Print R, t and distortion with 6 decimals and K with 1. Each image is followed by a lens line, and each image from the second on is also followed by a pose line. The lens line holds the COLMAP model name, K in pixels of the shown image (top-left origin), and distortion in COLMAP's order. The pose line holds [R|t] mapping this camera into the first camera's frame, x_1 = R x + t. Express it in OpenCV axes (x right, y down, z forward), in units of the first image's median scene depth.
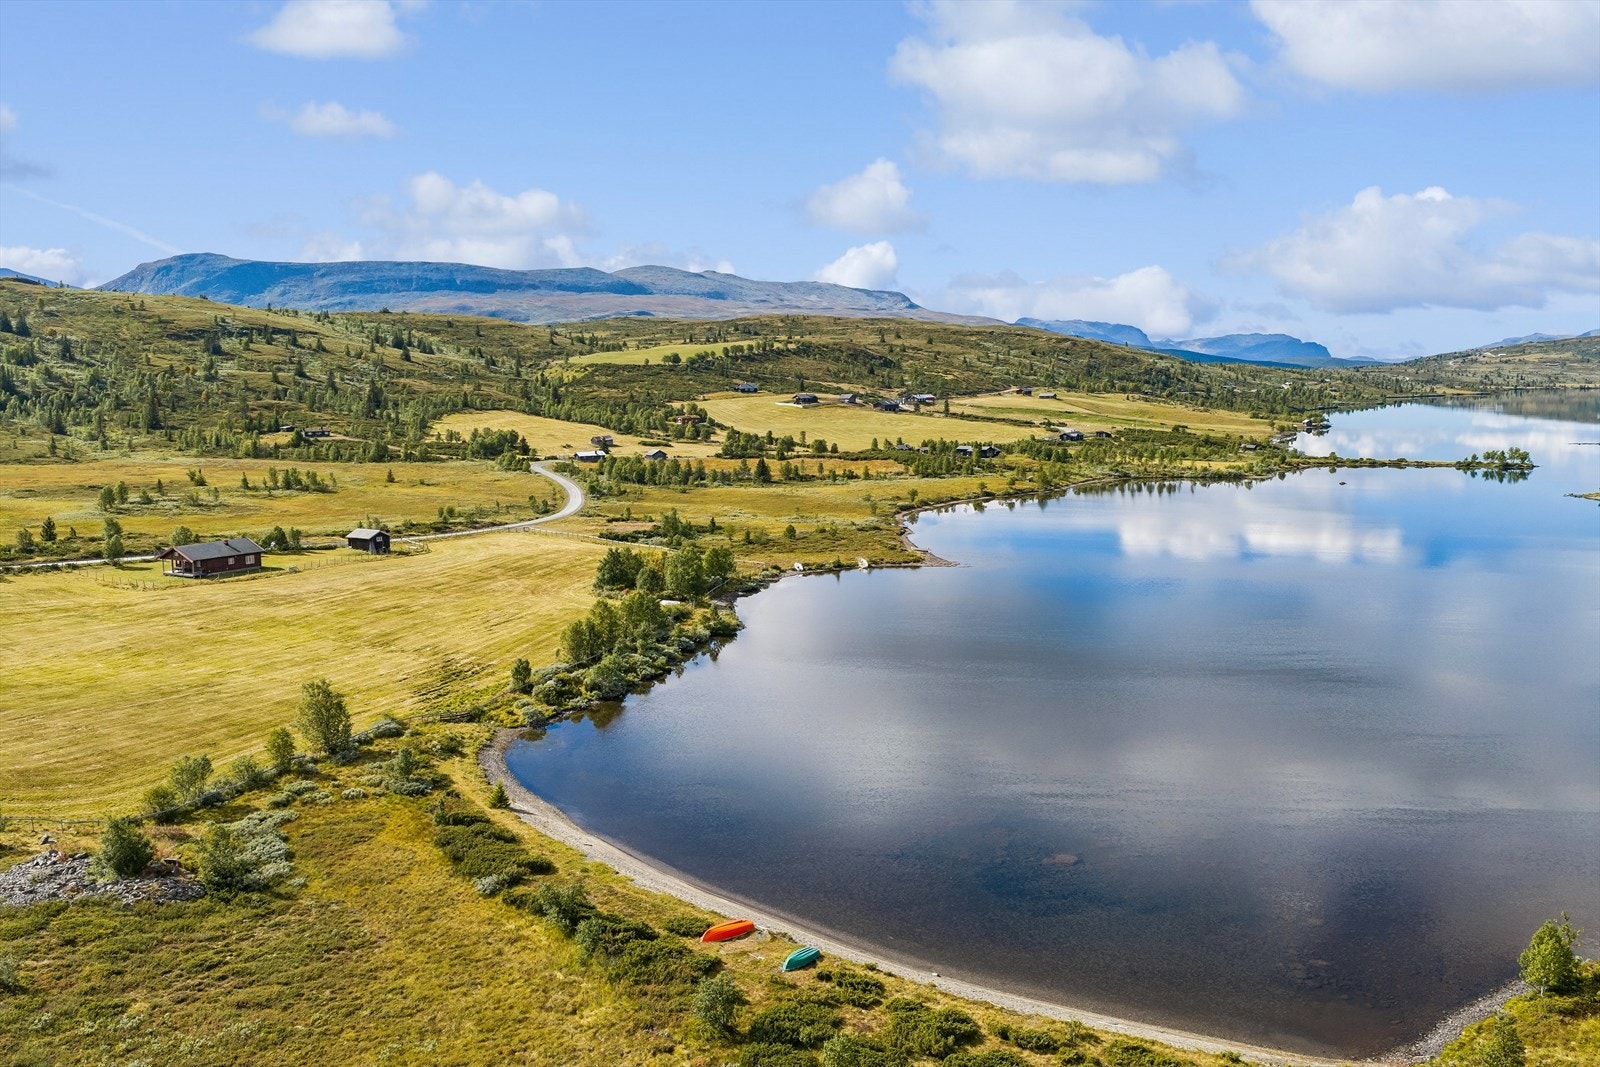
lens RADIAL K [[1204.0, 0, 799.7], [0, 1204.0, 579.9], [0, 0, 1]] dist [-0.002823, 0.003701]
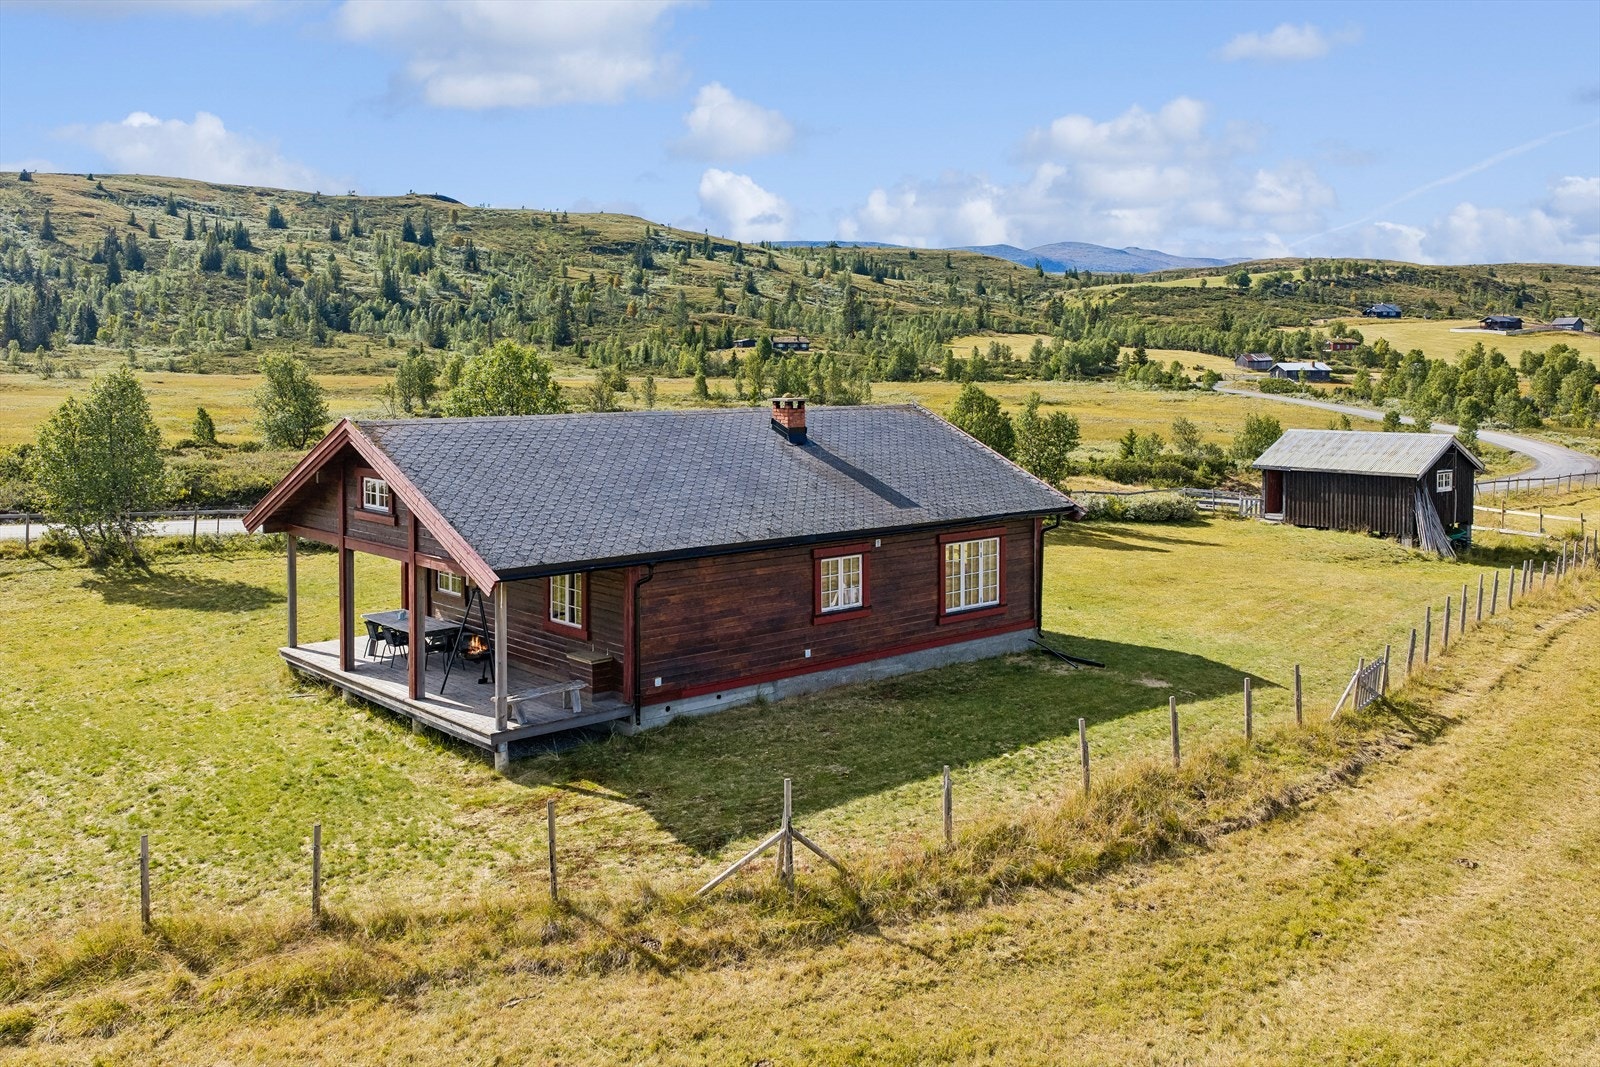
lens RADIAL K [[1291.2, 0, 800.0], [0, 1291.2, 533.5], [0, 0, 1]] dist [0.047641, -0.096981]
pose [[0.948446, 0.042718, -0.314048, -0.142284], [-0.053285, 0.998263, -0.025139, -0.005470], [0.312428, 0.040577, 0.949074, 0.287614]]
